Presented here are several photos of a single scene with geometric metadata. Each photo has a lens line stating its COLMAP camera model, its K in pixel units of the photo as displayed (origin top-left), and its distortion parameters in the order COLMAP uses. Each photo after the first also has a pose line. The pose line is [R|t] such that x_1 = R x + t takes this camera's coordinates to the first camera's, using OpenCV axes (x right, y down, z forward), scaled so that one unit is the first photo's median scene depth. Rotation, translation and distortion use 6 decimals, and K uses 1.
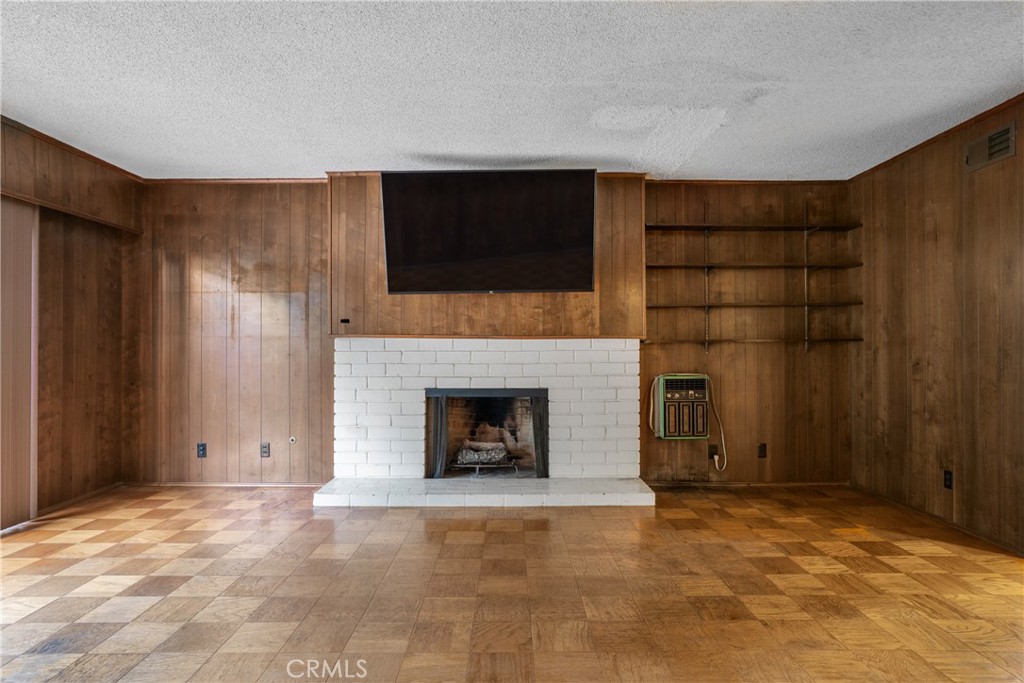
lens RADIAL K [[492.9, 0, 512.6], [0, 492.9, 343.8], [0, 0, 1]] dist [-0.033465, 0.000267]
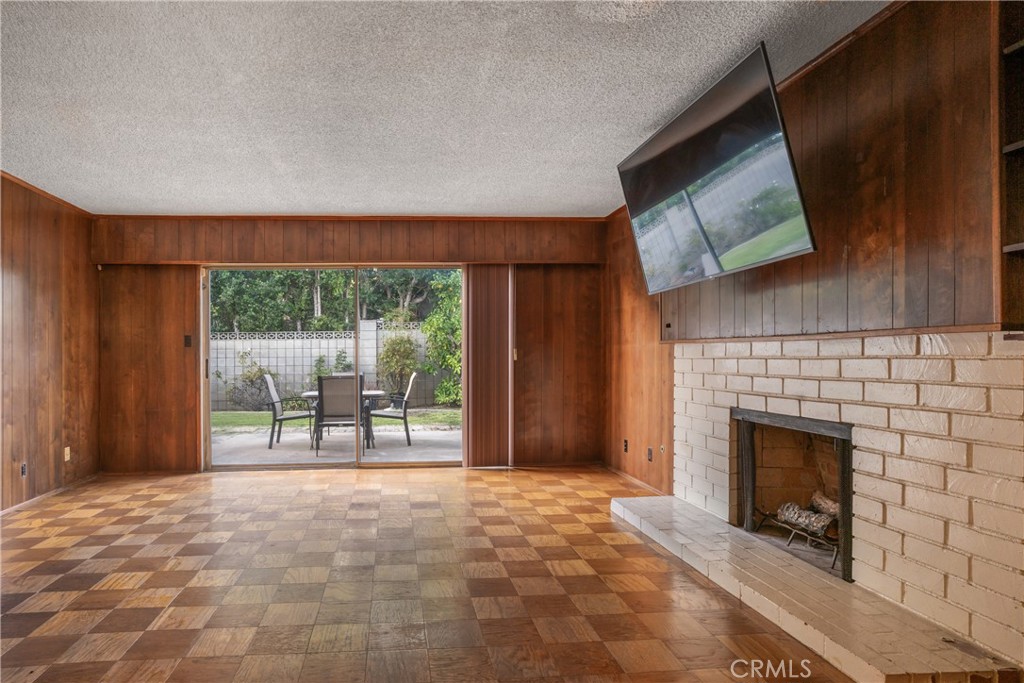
lens RADIAL K [[580.5, 0, 514.0], [0, 580.5, 344.3], [0, 0, 1]] dist [-0.051889, 0.036958]
pose [[0.196357, -0.021306, -0.980301, 0.651411], [0.009977, 0.999756, -0.019730, 0.006907], [0.980482, -0.005907, 0.196522, 0.495864]]
